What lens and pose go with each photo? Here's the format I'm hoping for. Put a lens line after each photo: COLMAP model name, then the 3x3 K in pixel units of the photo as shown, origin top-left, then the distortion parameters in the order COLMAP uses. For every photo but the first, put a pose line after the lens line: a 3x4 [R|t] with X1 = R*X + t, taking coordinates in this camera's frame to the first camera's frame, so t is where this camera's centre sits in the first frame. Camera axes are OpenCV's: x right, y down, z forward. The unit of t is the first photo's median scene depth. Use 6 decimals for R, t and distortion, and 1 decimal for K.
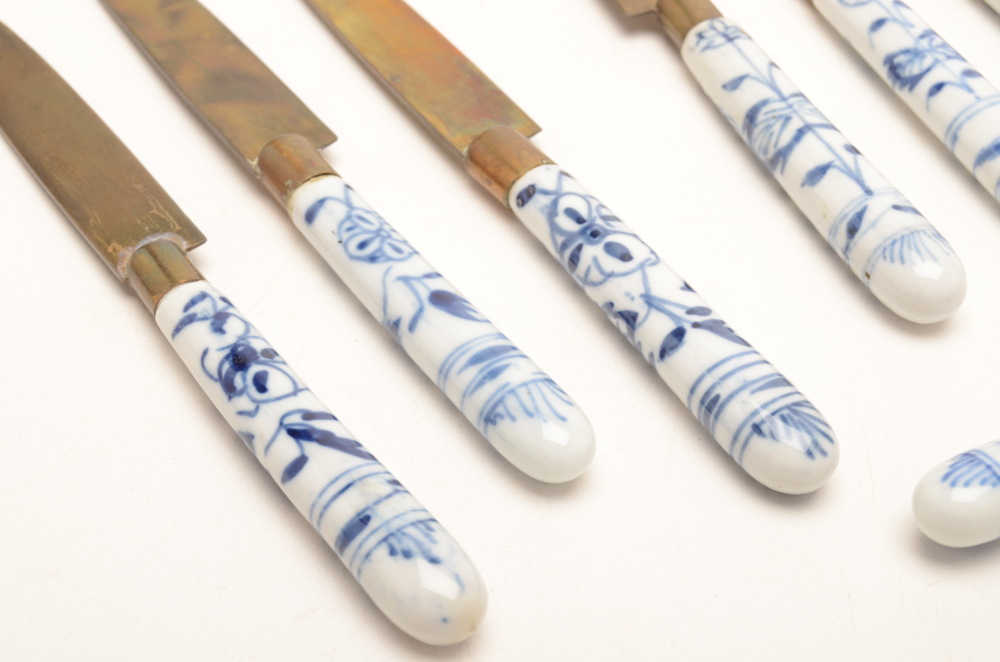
lens RADIAL K [[2155.3, 0, 500.0], [0, 2155.3, 331.0], [0, 0, 1]] dist [-0.036062, -0.036084]
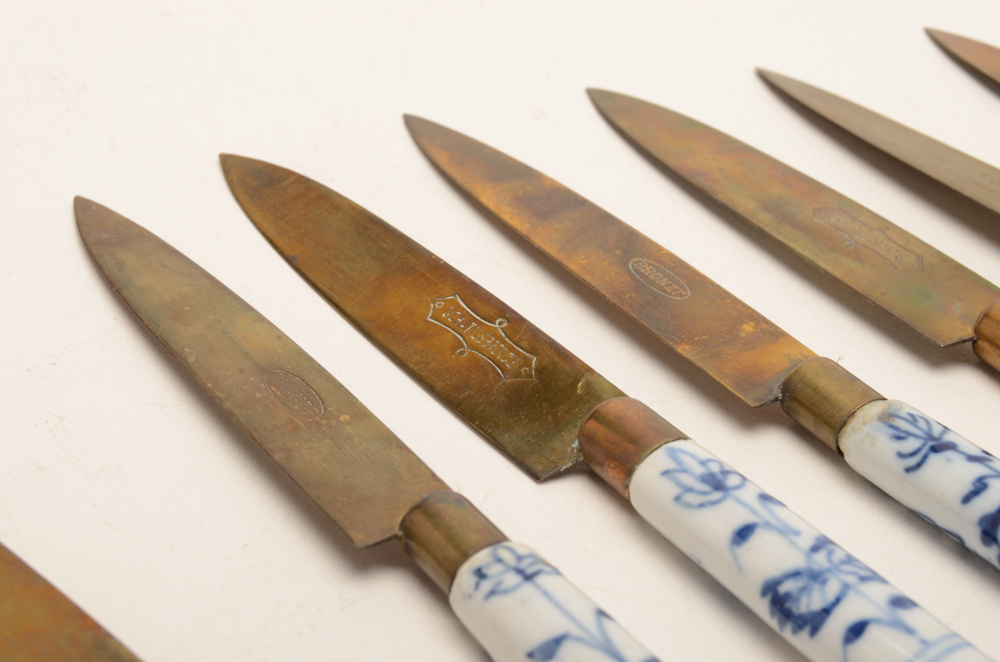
lens RADIAL K [[2155.3, 0, 500.0], [0, 2155.3, 331.0], [0, 0, 1]] dist [-0.036062, -0.036084]
pose [[0.981468, -0.056537, 0.183096, -0.013859], [0.091834, 0.977390, -0.190462, -0.085860], [-0.168188, 0.203747, 0.964469, 0.371481]]
